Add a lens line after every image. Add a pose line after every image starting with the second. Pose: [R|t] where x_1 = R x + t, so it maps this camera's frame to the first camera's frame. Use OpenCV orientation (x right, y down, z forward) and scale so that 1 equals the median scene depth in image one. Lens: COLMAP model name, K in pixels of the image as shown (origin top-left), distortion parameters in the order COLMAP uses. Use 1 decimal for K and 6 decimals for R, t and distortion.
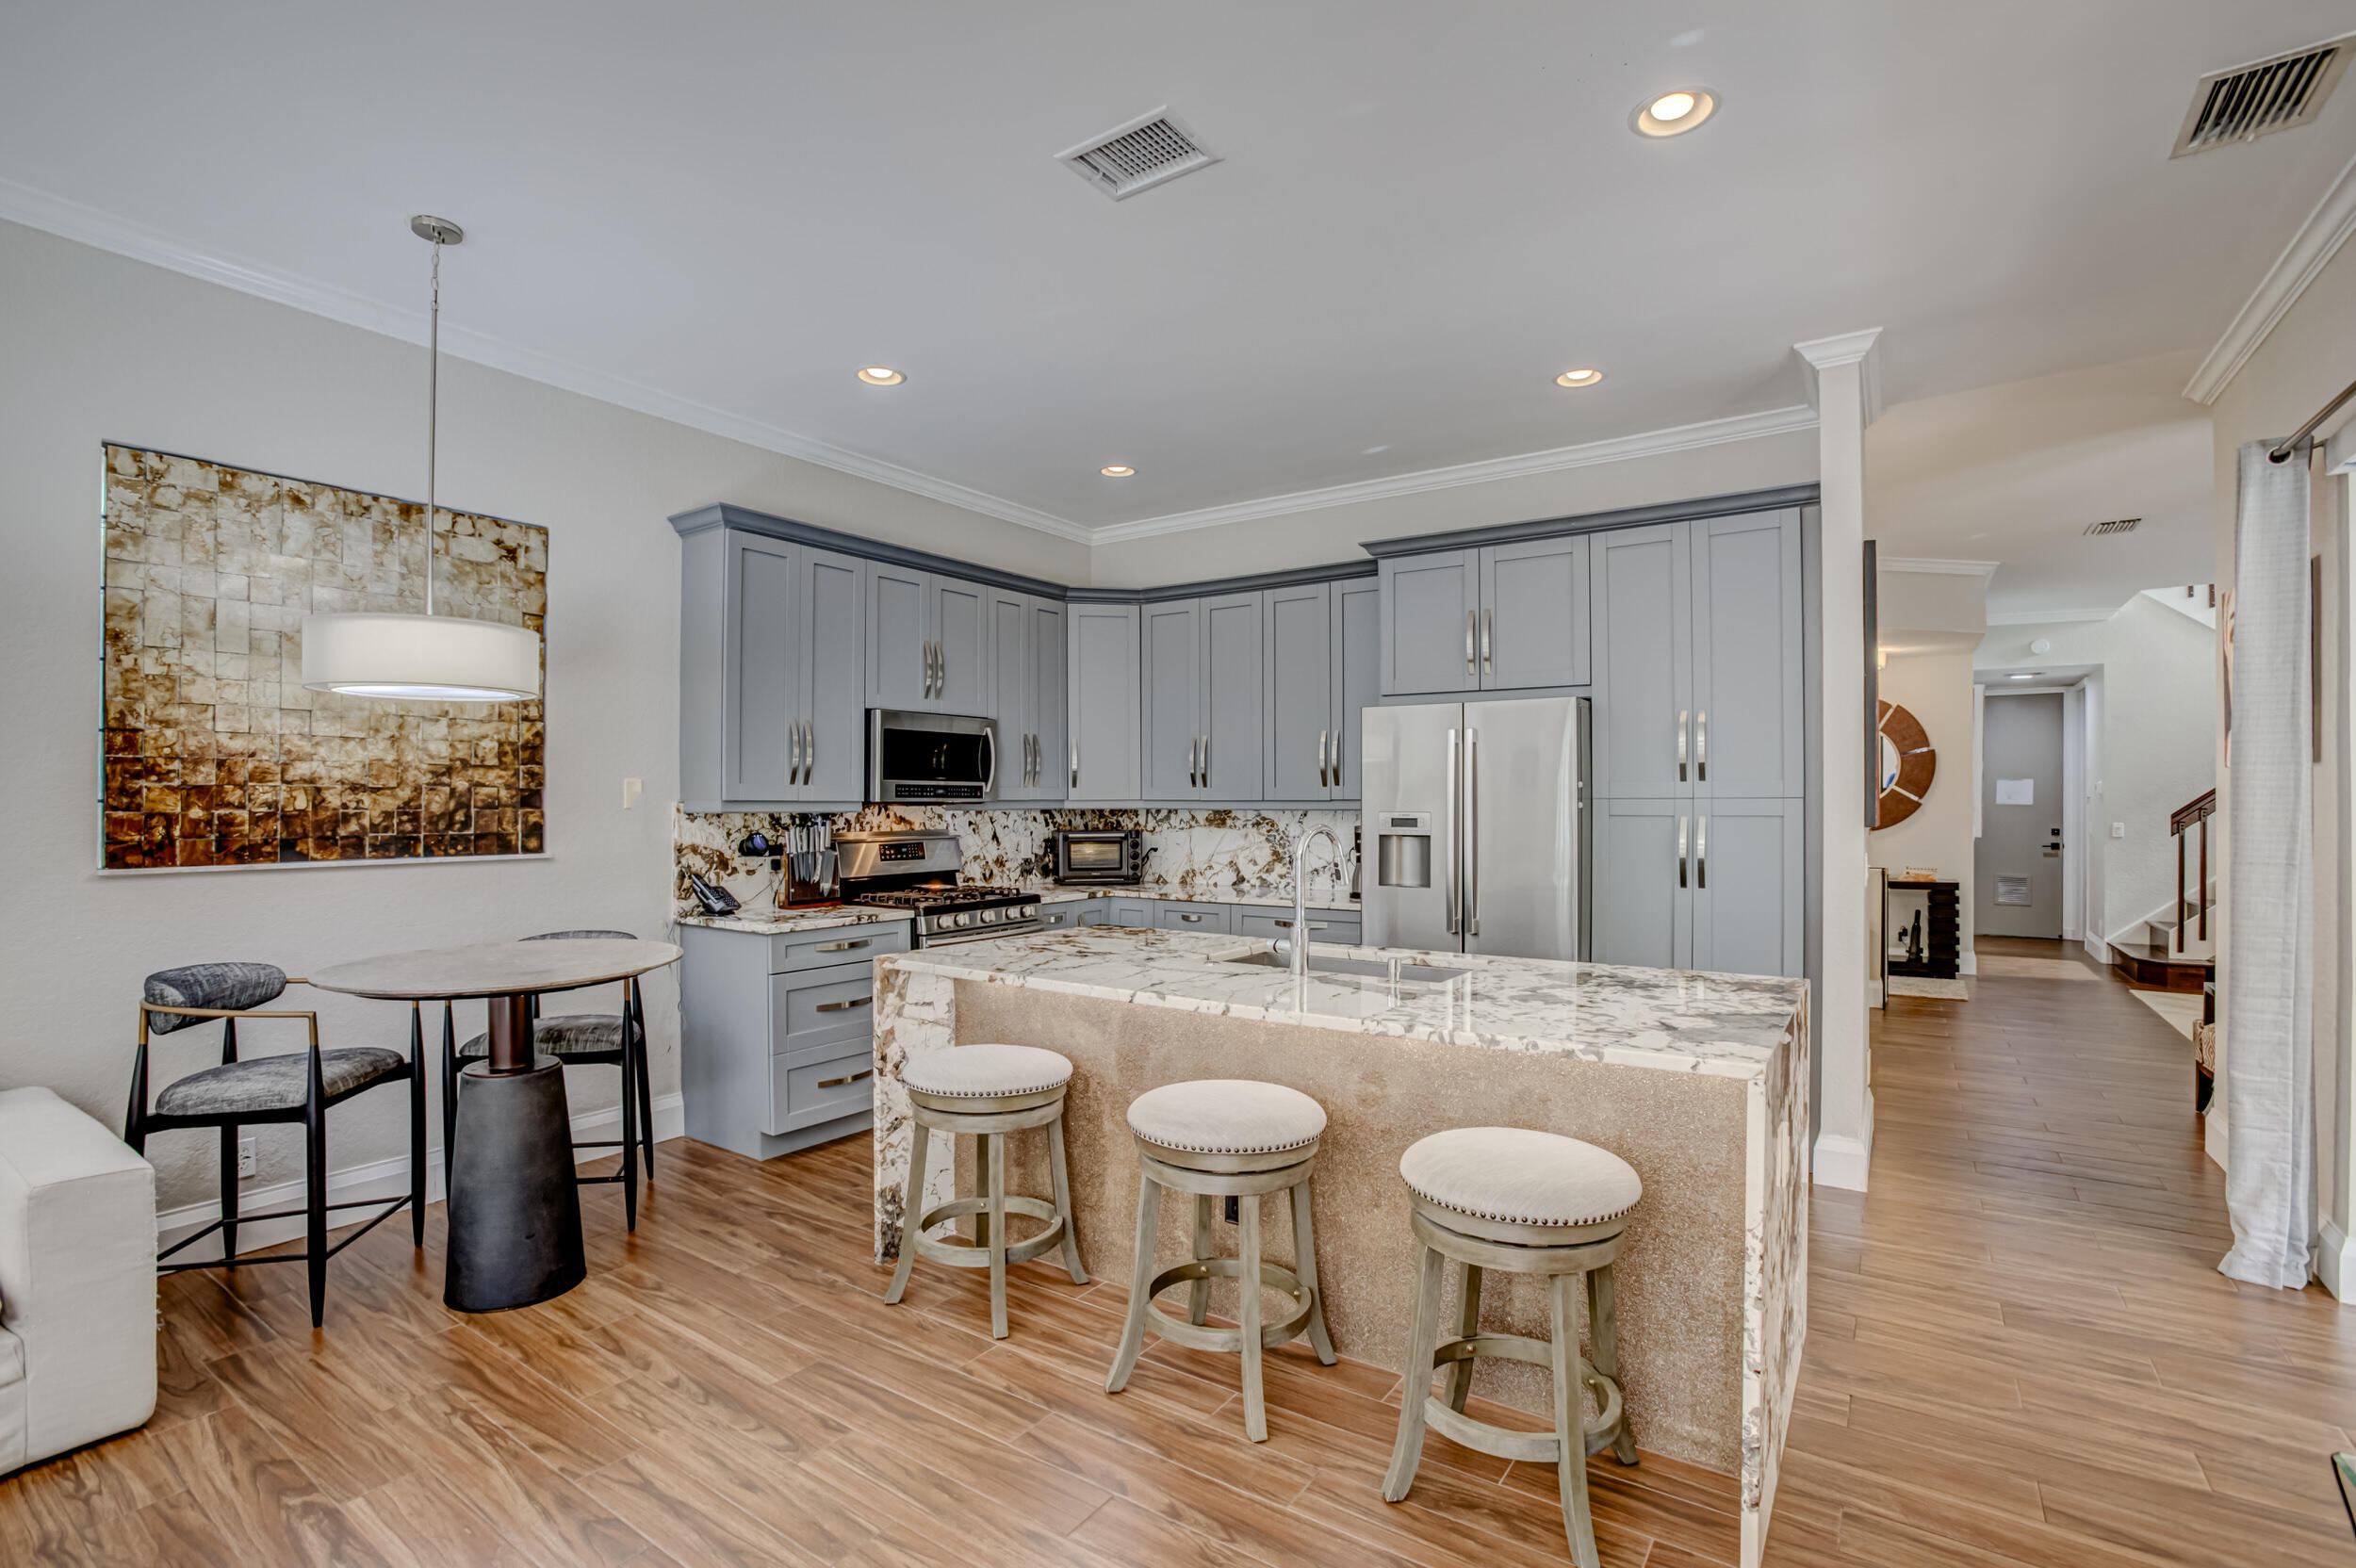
lens RADIAL K [[1076.4, 0, 1165.2], [0, 1076.4, 796.5], [0, 0, 1]] dist [-0.066015, 0.027683]
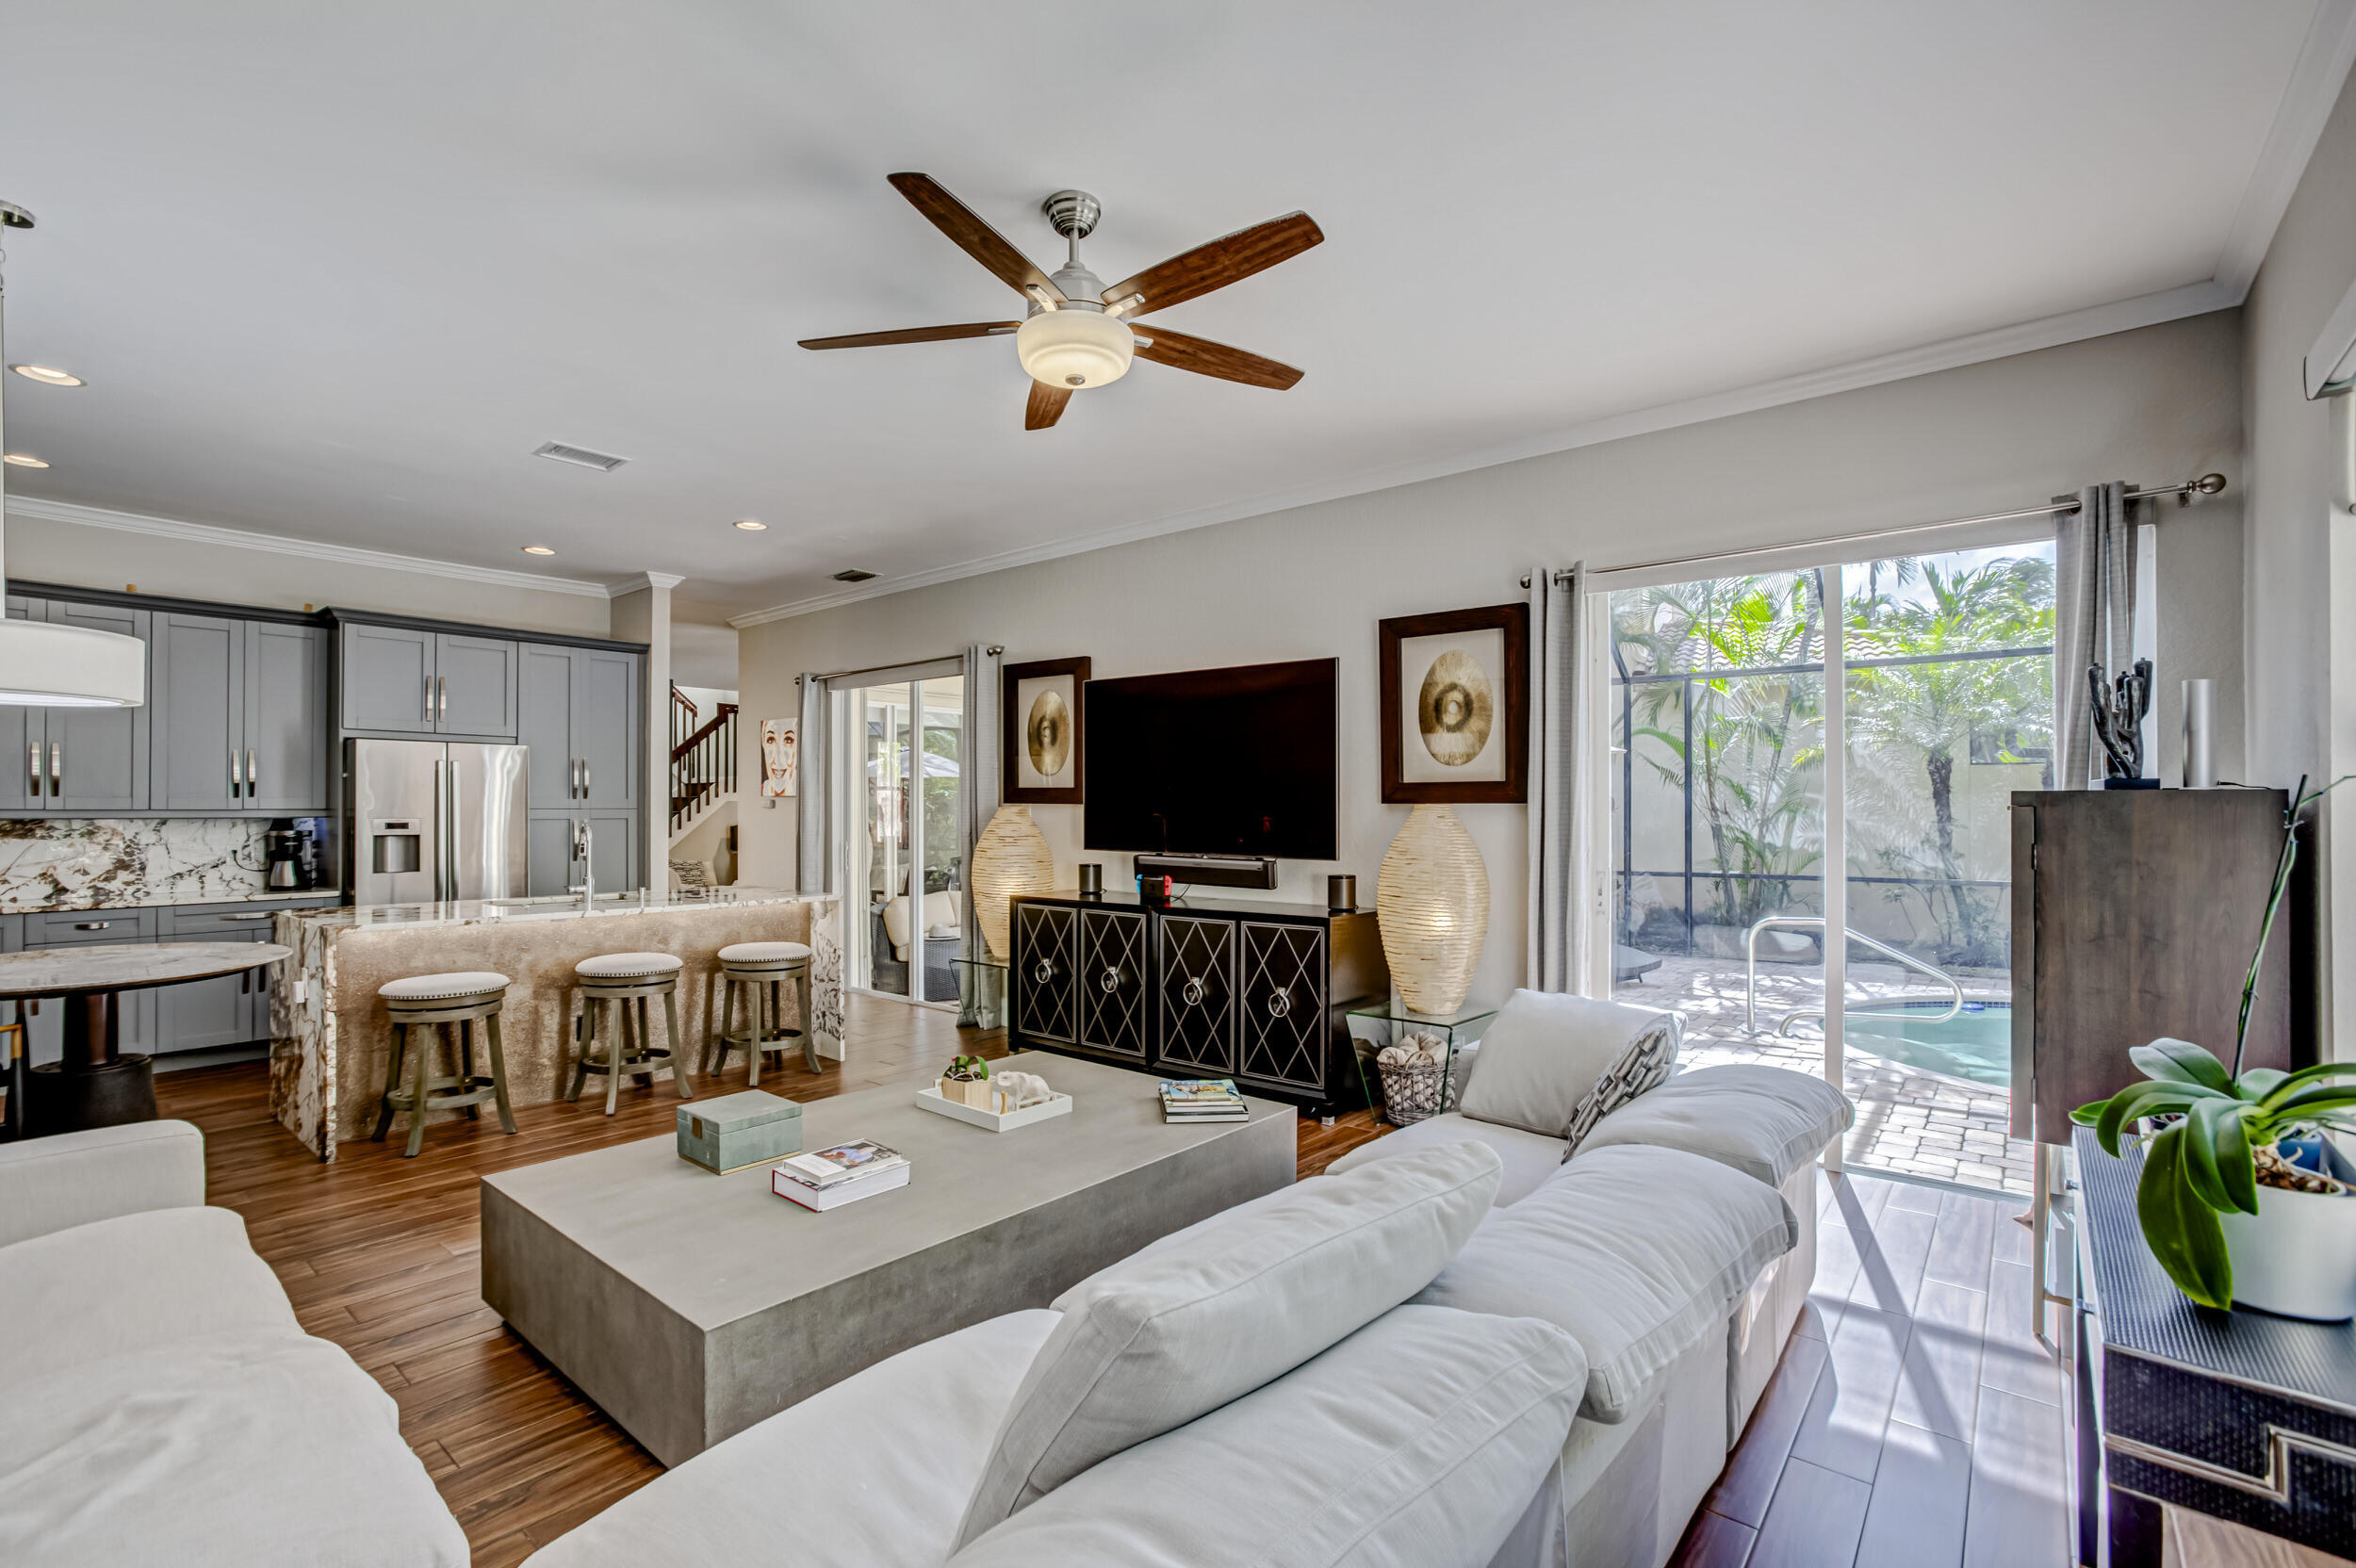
lens RADIAL K [[1076.4, 0, 1181.0], [0, 1076.4, 803.4], [0, 0, 1]] dist [-0.066015, 0.027683]
pose [[0.079046, 0.006941, 0.996847, -1.134911], [-0.003540, 0.999971, -0.006682, 0.001183], [-0.996865, -0.003001, 0.079068, -0.116805]]
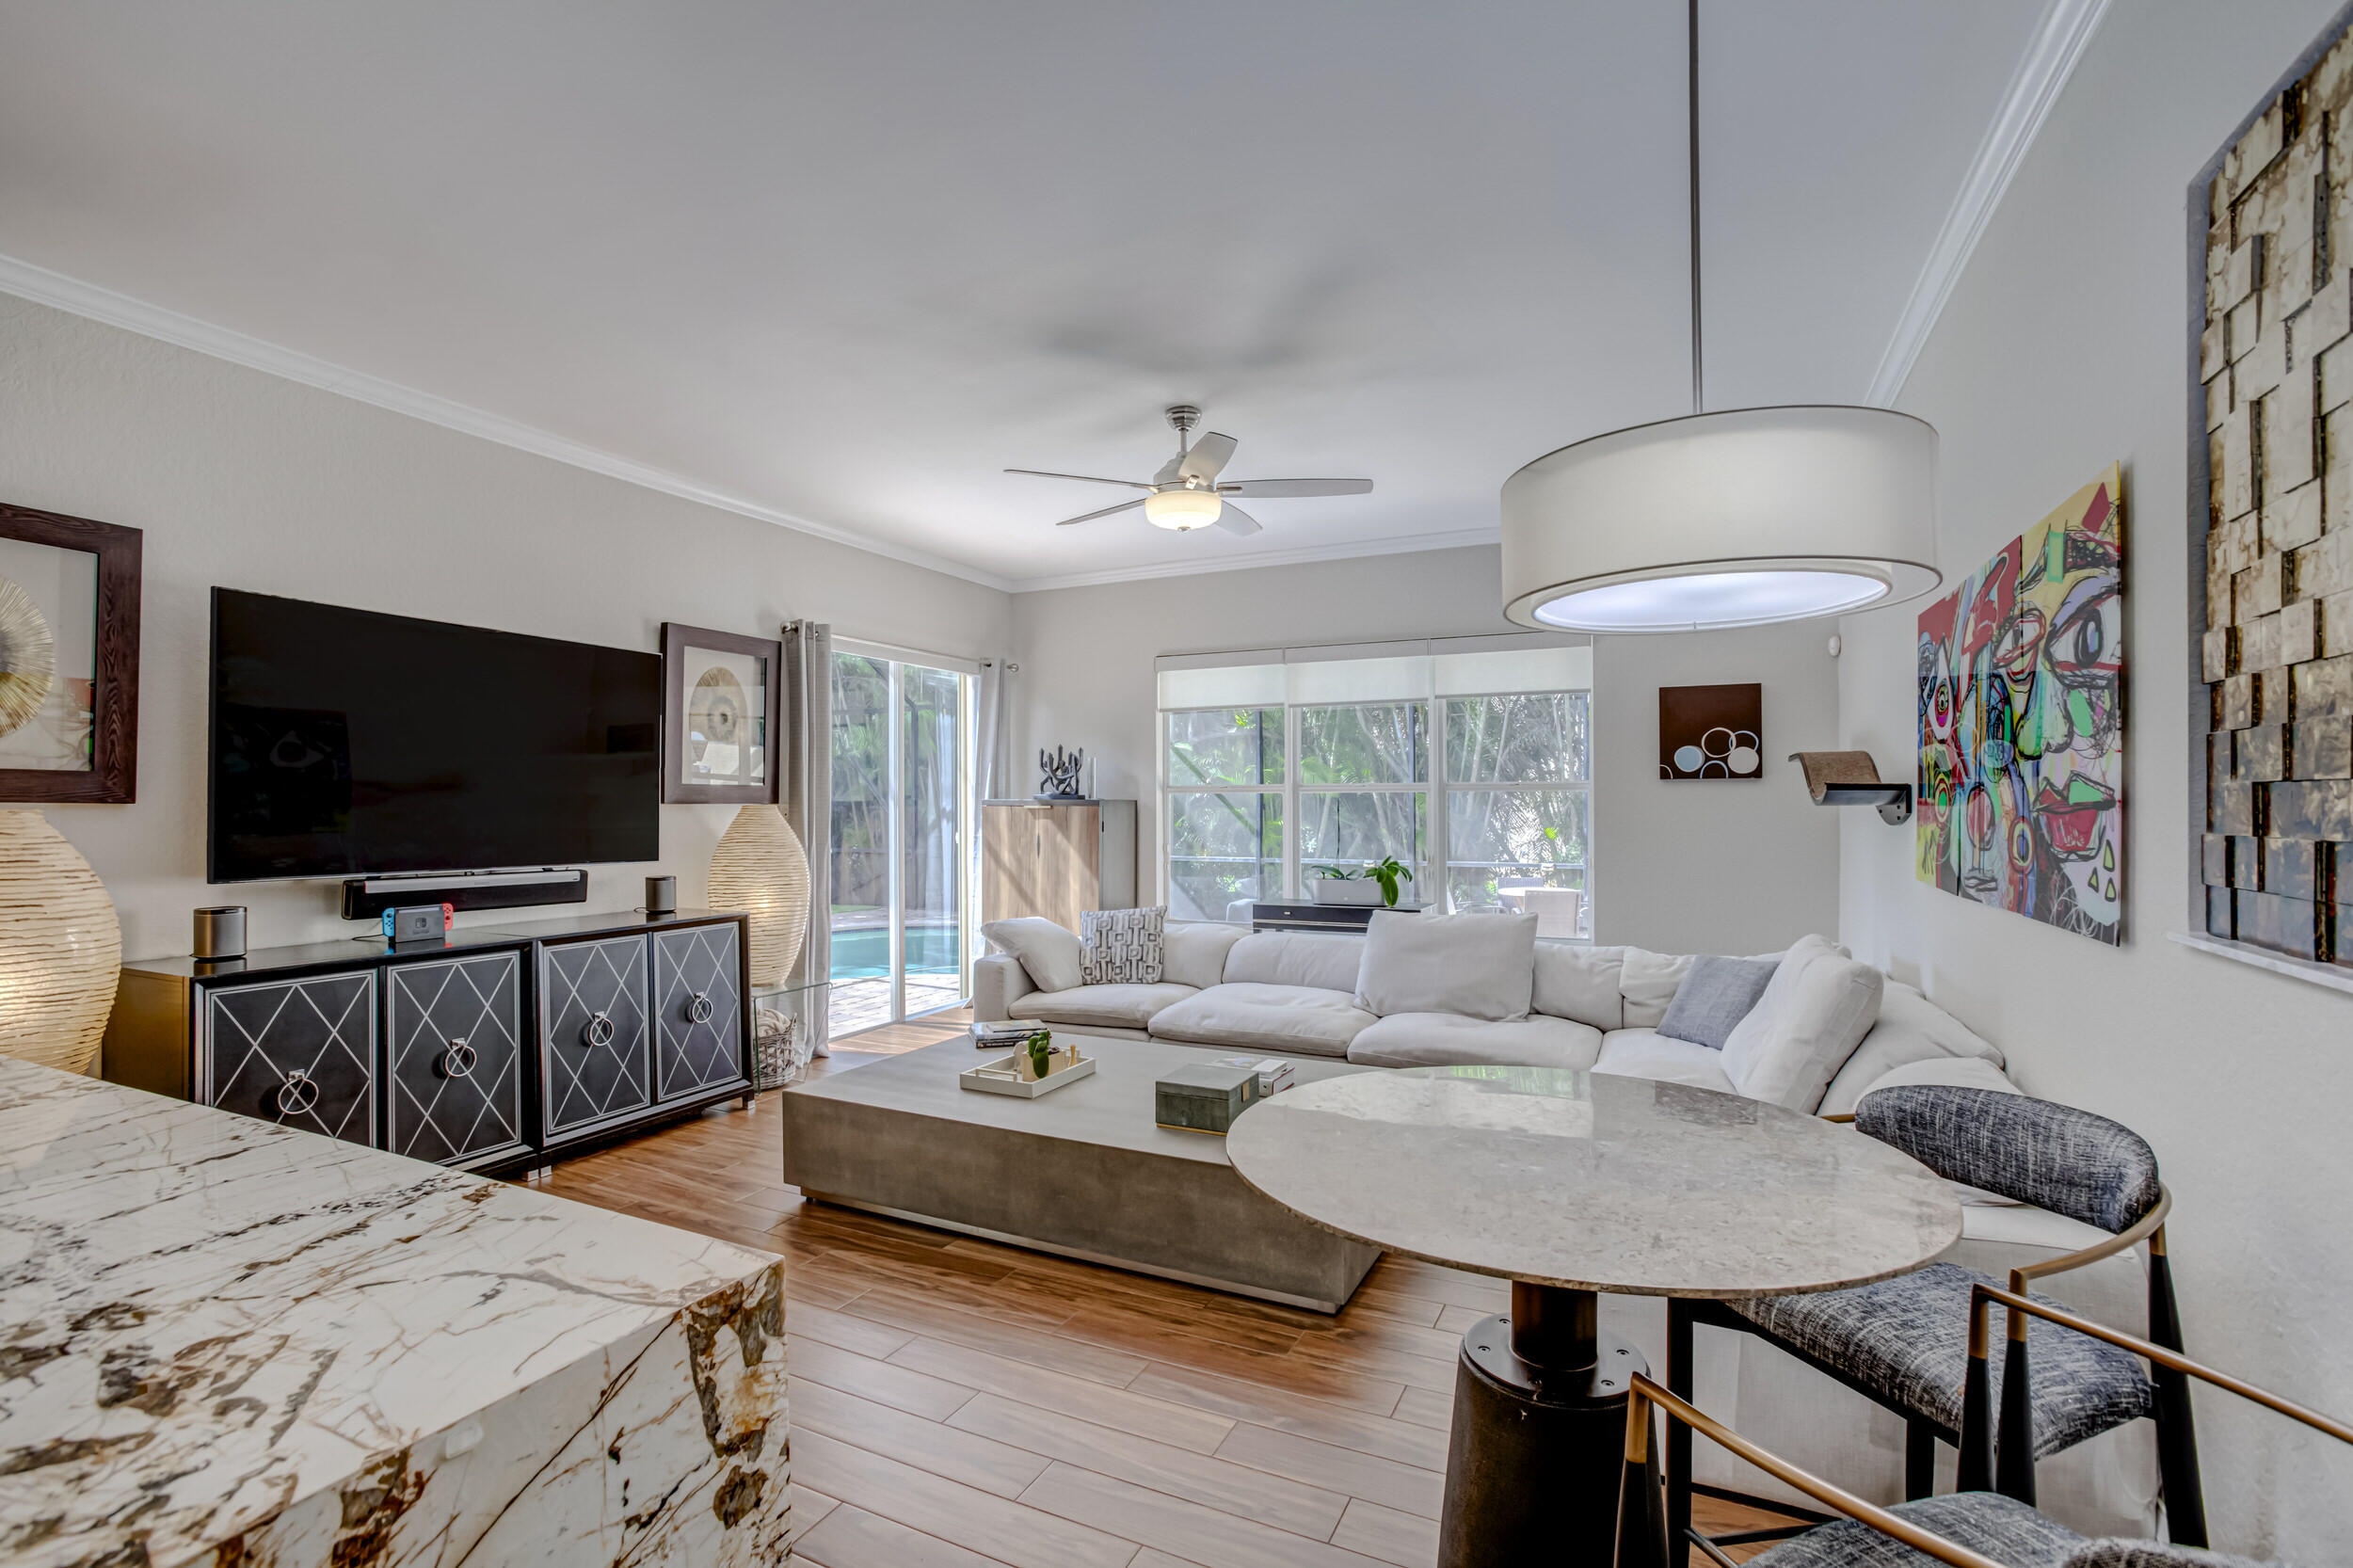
lens RADIAL K [[1075.1, 0, 1163.0], [0, 1075.1, 804.2], [0, 0, 1]] dist [-0.066015, 0.027683]
pose [[-0.988082, 0.003232, -0.153892, -0.266233], [0.003854, 0.999986, -0.003741, -0.000738], [0.153878, -0.004289, -0.988081, 1.060298]]
